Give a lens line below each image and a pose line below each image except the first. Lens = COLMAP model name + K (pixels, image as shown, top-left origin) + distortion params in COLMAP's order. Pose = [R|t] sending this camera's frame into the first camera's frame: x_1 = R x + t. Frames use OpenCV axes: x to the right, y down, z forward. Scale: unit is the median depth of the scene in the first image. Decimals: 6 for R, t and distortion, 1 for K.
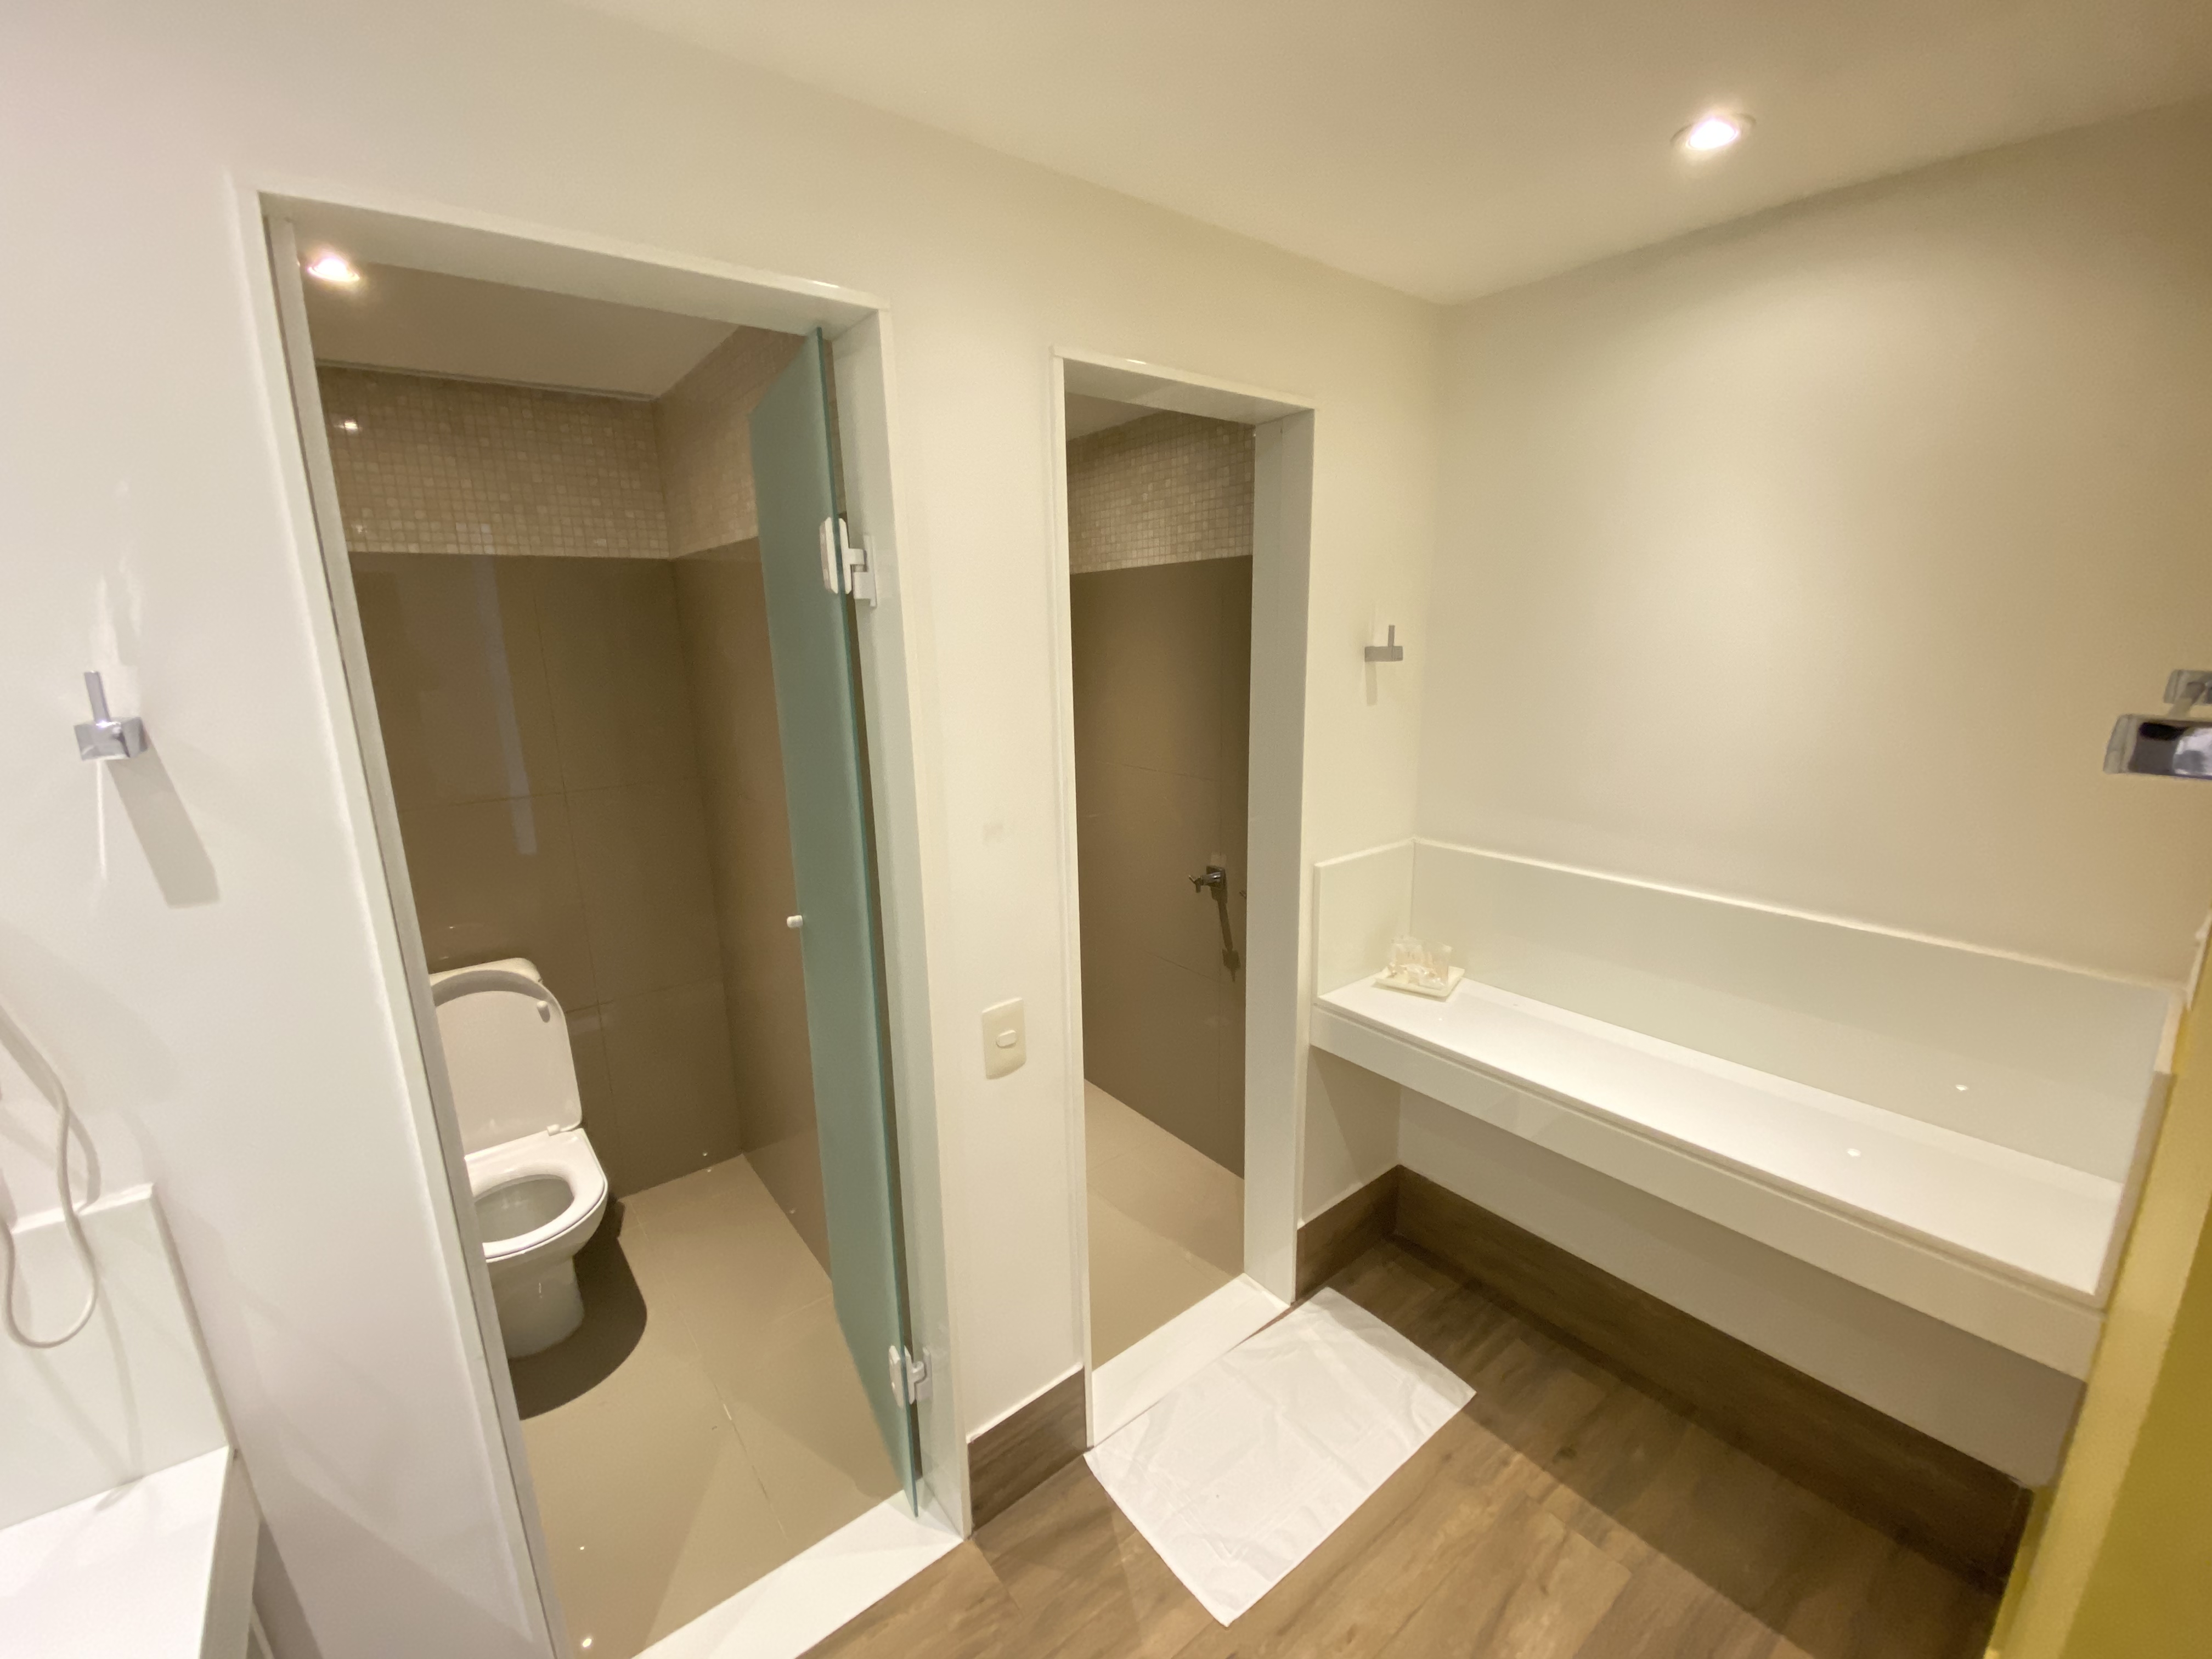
lens RADIAL K [[885.0, 0, 1108.1], [0, 885.0, 826.4], [0, 0, 1]] dist [0.012751, -0.017062]
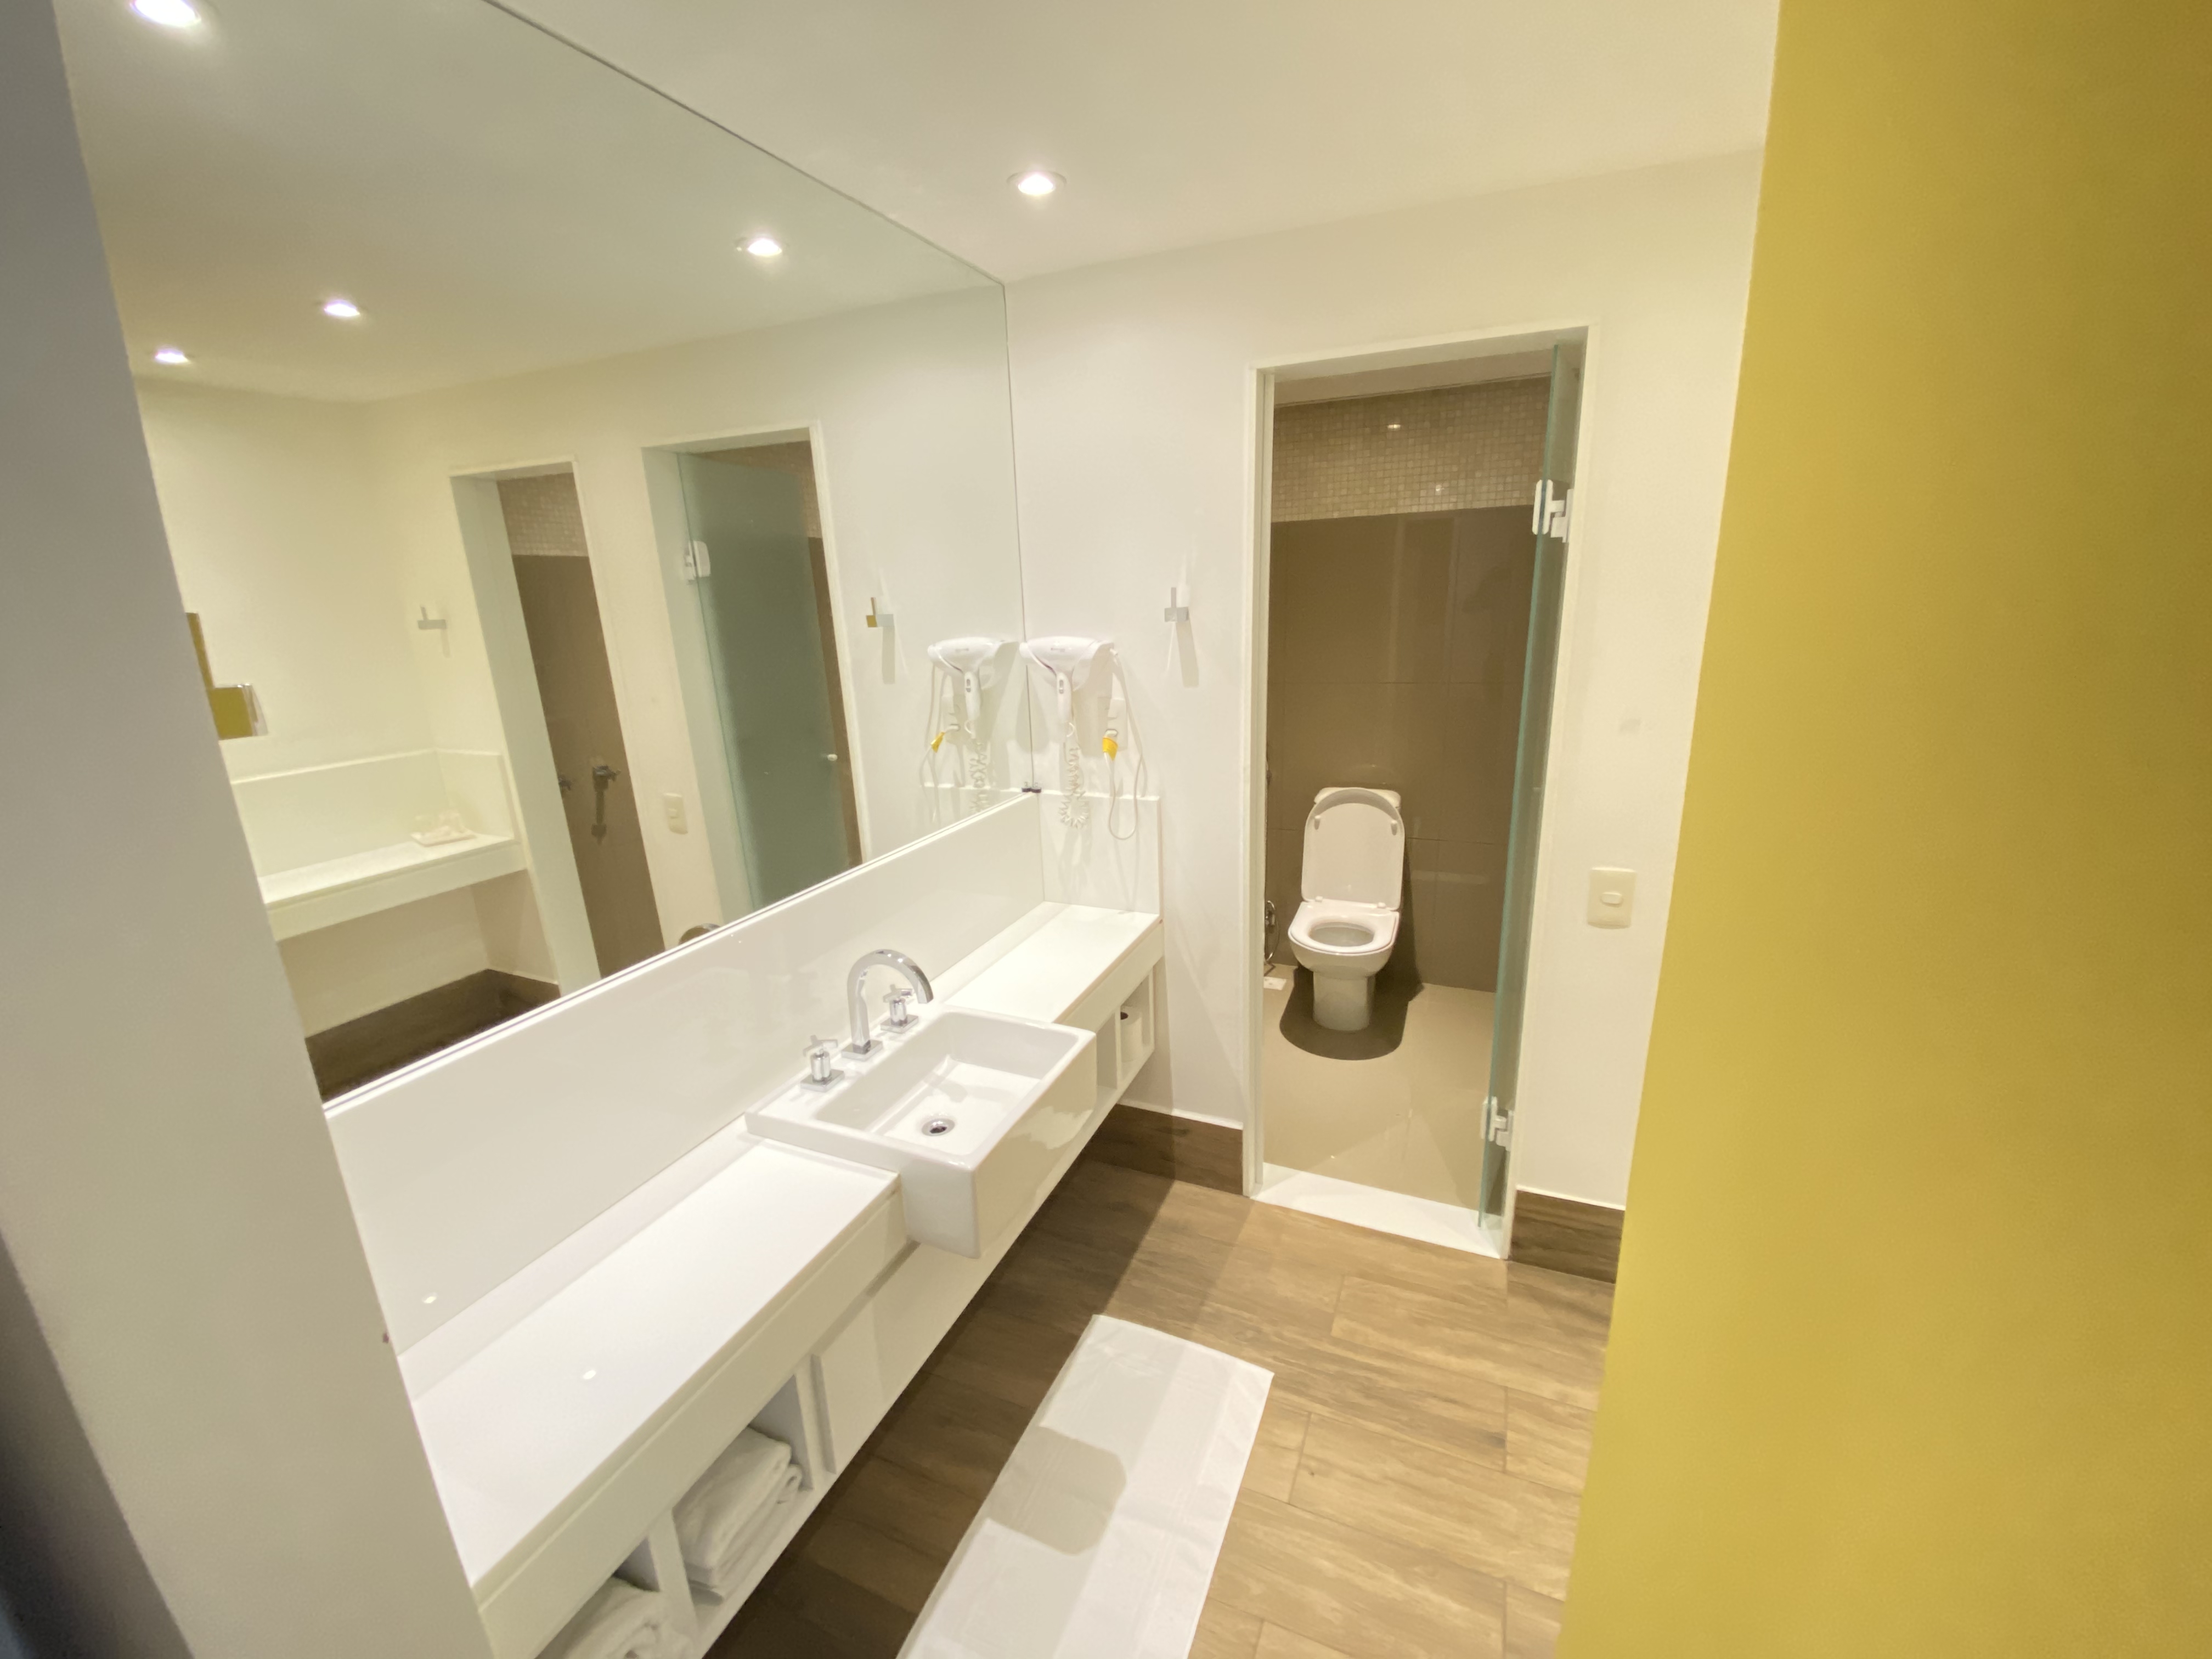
lens RADIAL K [[885.0, 0, 1108.1], [0, 885.0, 826.4], [0, 0, 1]] dist [0.012751, -0.017062]
pose [[0.475699, 0.227706, -0.849624, 0.569619], [-0.162684, 0.972023, 0.169424, 0.049135], [0.864433, 0.057626, 0.499435, -0.220324]]
